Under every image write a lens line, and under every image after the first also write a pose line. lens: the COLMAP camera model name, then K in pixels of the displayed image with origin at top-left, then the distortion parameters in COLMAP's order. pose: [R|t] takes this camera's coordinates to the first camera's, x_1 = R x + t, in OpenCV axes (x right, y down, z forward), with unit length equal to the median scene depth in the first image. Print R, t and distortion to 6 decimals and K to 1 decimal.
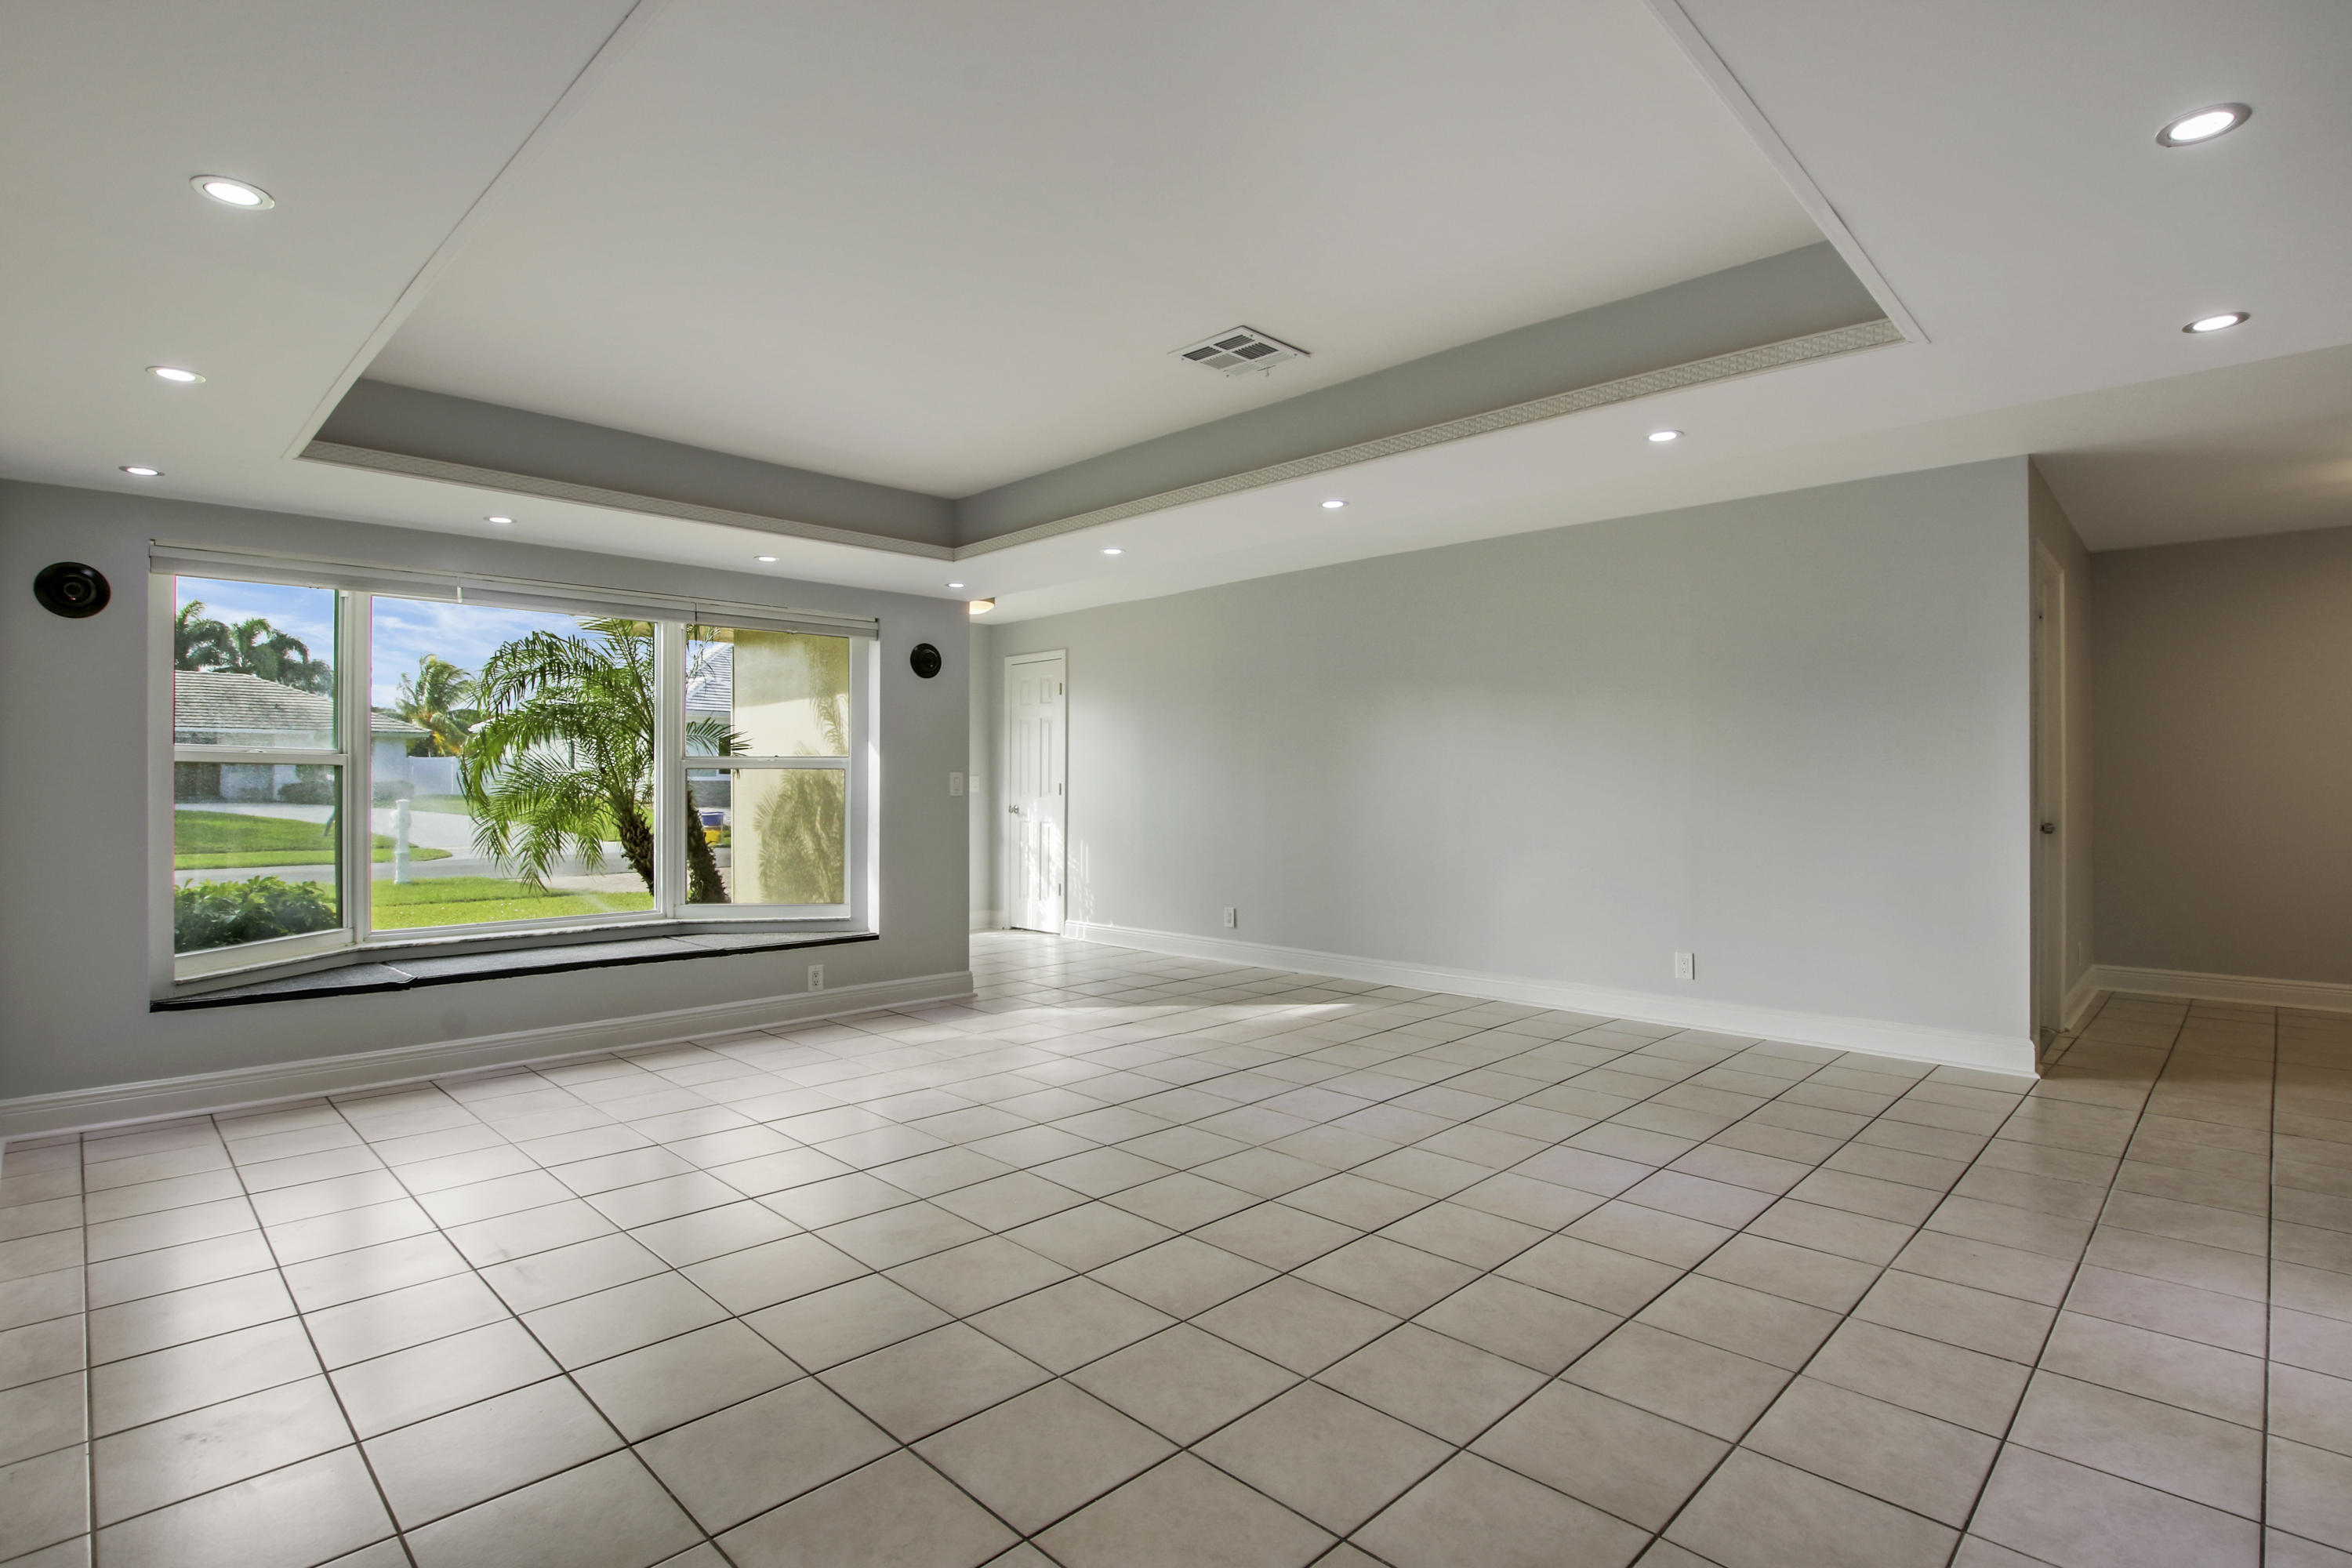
lens RADIAL K [[1148.8, 0, 1178.4], [0, 1148.8, 818.5], [0, 0, 1]] dist [-0.023914, 0.000746]
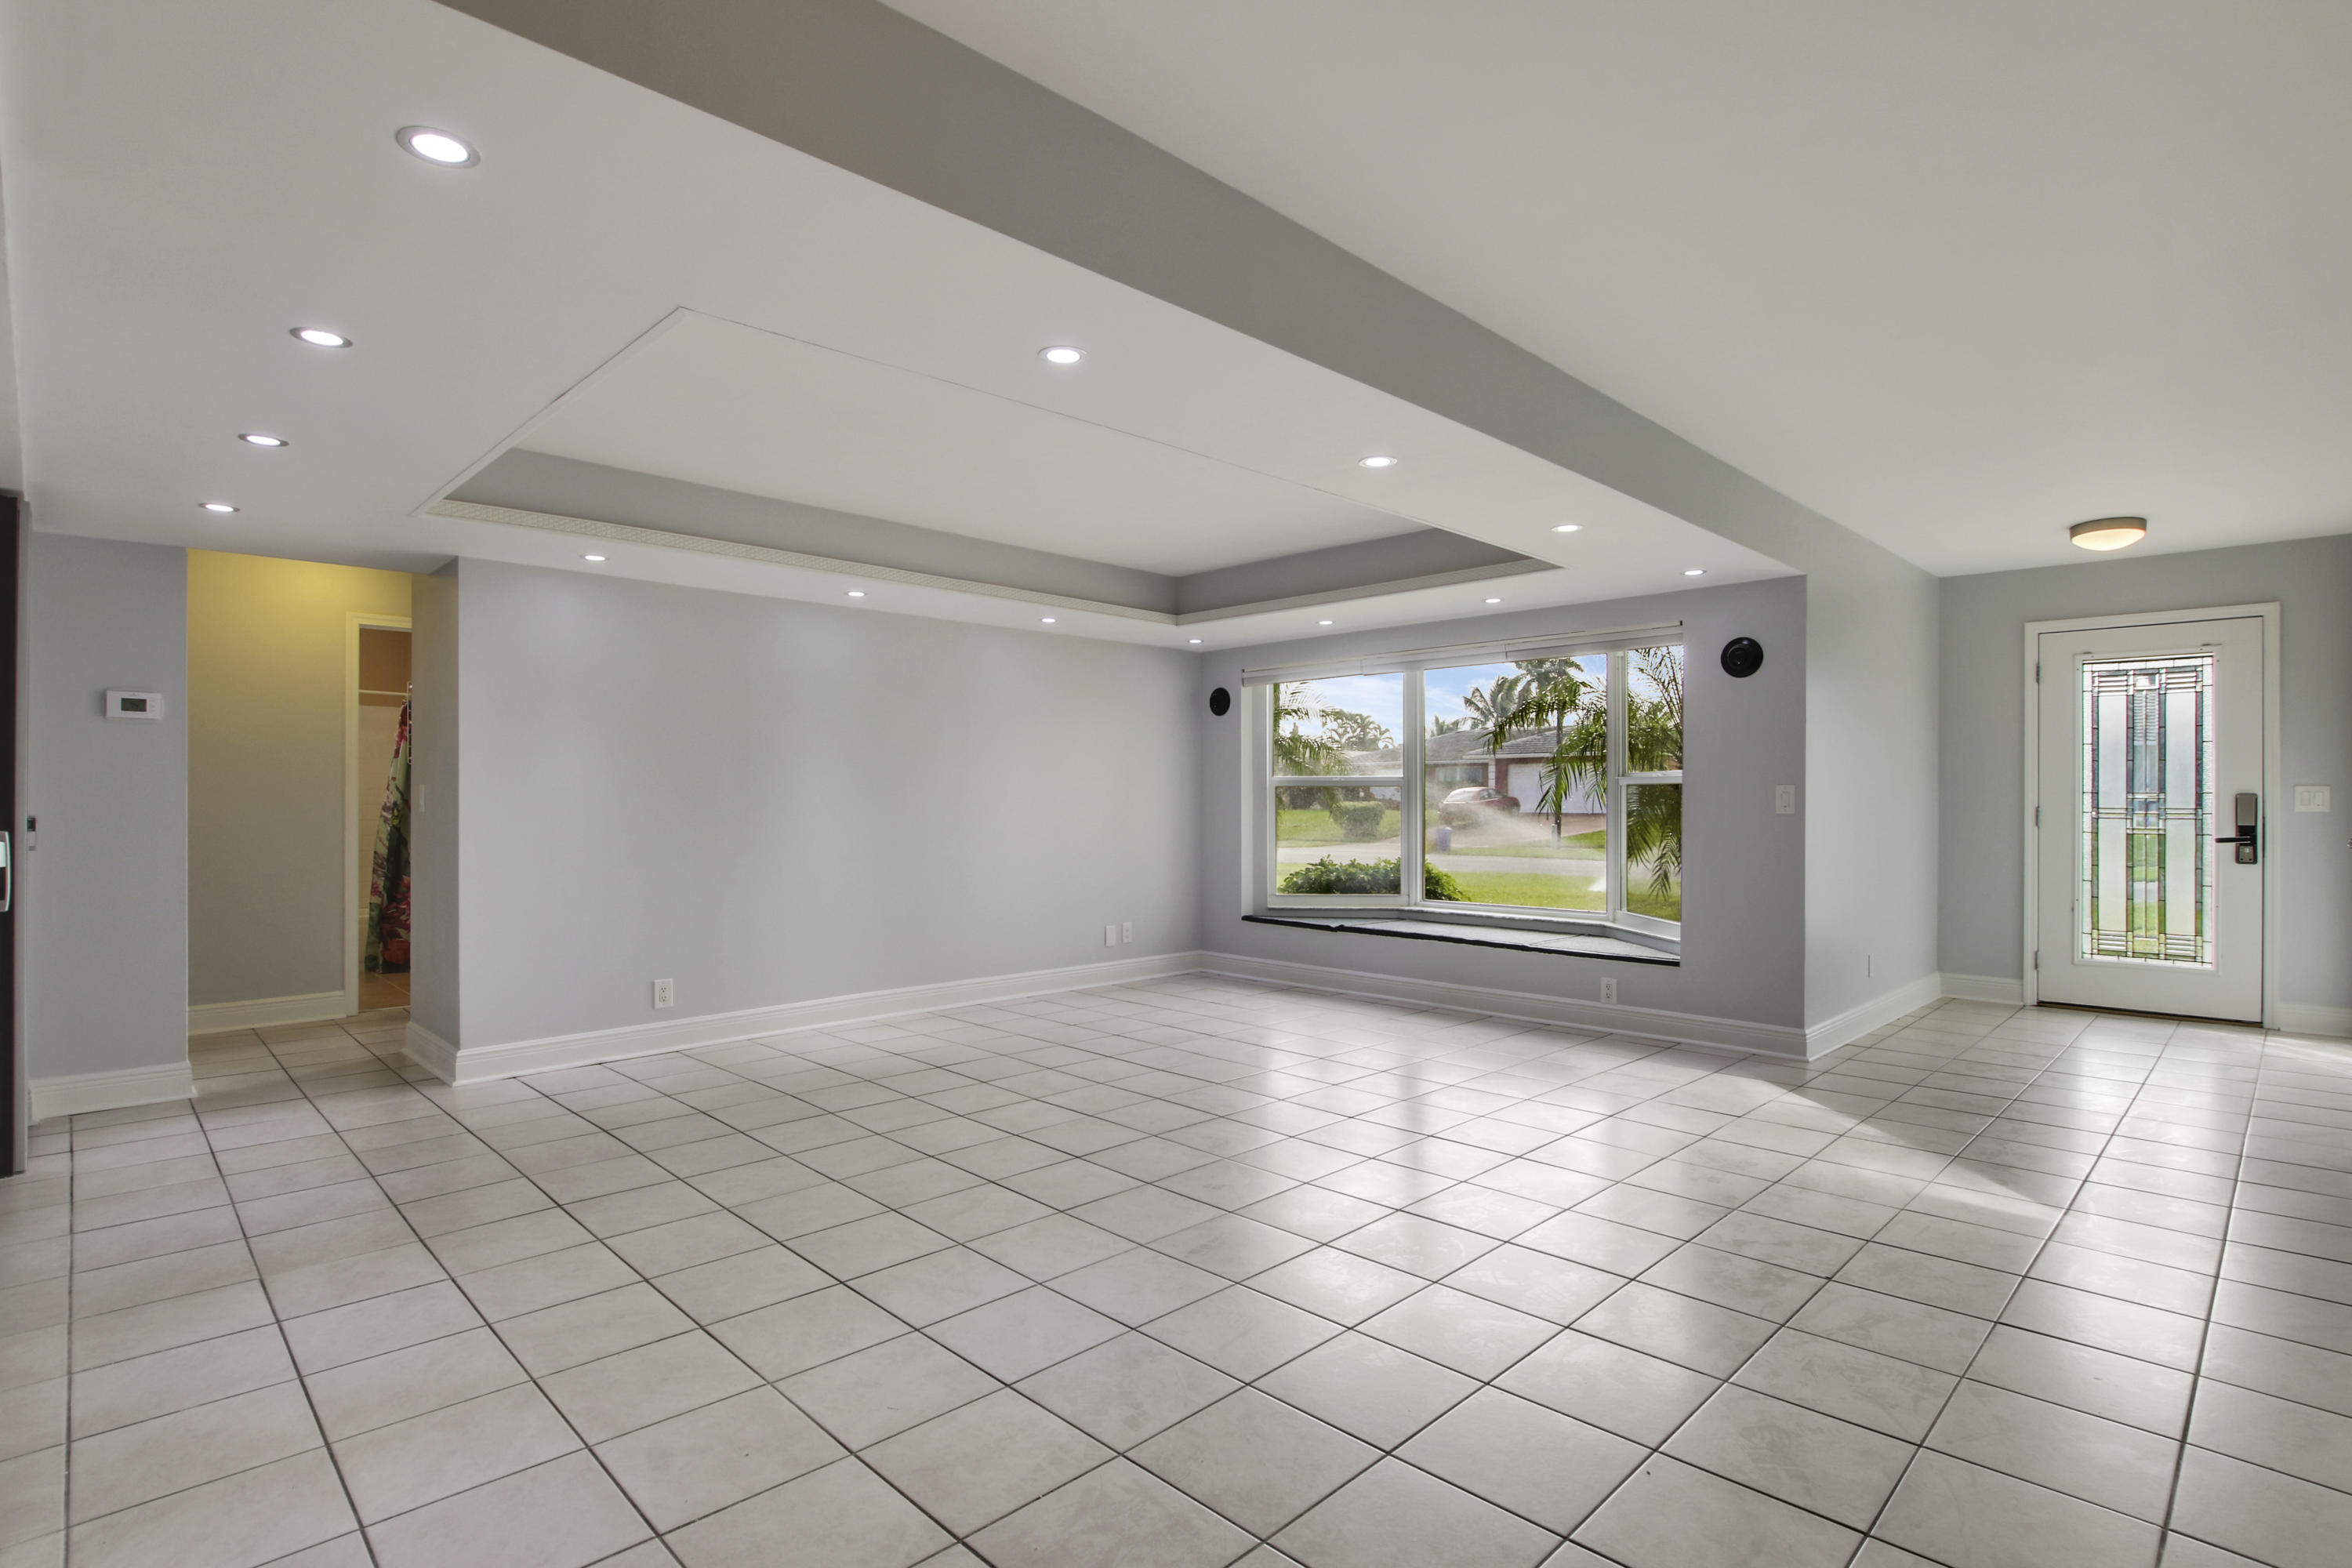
lens RADIAL K [[1148.8, 0, 1178.4], [0, 1148.8, 818.5], [0, 0, 1]] dist [-0.023914, 0.000746]
pose [[-0.012096, 0.015221, -0.999811, 0.704584], [-0.030443, 0.999415, 0.015583, -0.017453], [0.999463, 0.030626, -0.011626, 0.630393]]
